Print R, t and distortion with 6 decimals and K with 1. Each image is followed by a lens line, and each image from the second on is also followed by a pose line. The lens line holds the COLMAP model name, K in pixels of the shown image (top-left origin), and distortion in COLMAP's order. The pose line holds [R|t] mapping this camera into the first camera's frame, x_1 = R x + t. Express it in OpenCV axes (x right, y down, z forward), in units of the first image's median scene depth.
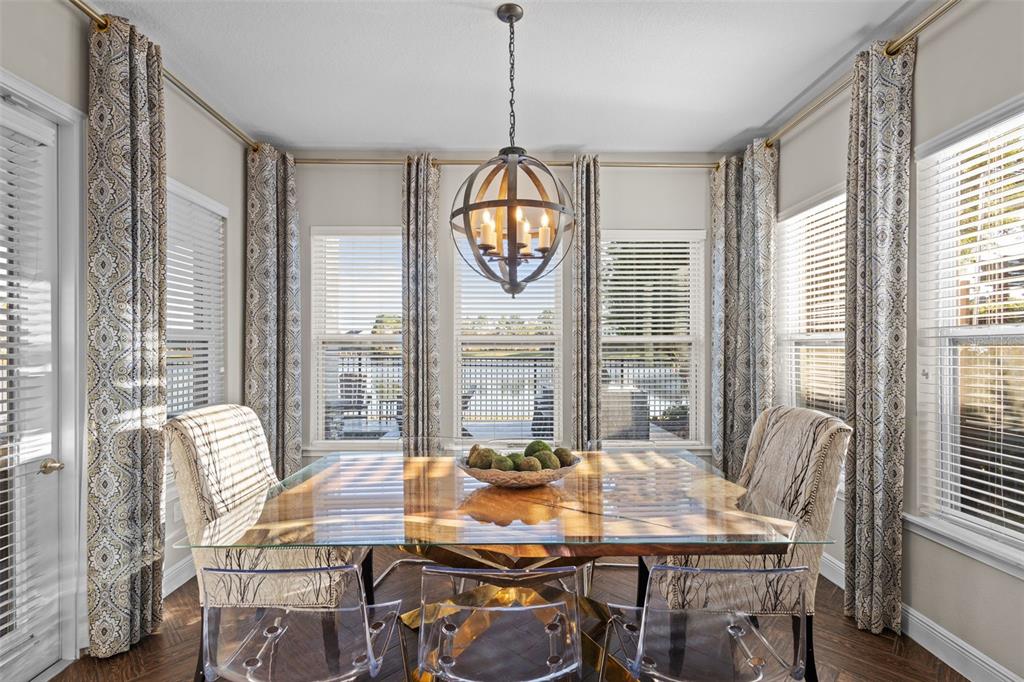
lens RADIAL K [[470.9, 0, 511.2], [0, 470.9, 345.1], [0, 0, 1]] dist [0.003570, 0.000371]
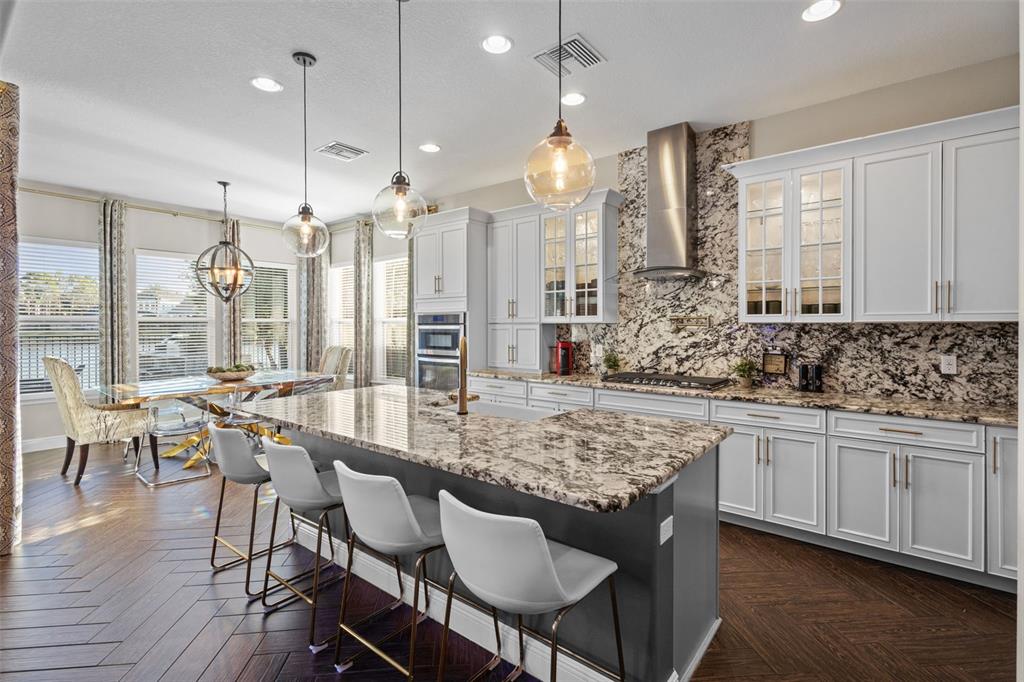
lens RADIAL K [[470.9, 0, 508.6], [0, 470.9, 330.8], [0, 0, 1]] dist [0.003570, 0.000371]
pose [[0.645160, -0.009815, 0.763984, -0.549912], [-0.001964, 0.999893, 0.014504, -0.000169], [-0.764045, -0.010858, 0.645072, -0.996397]]
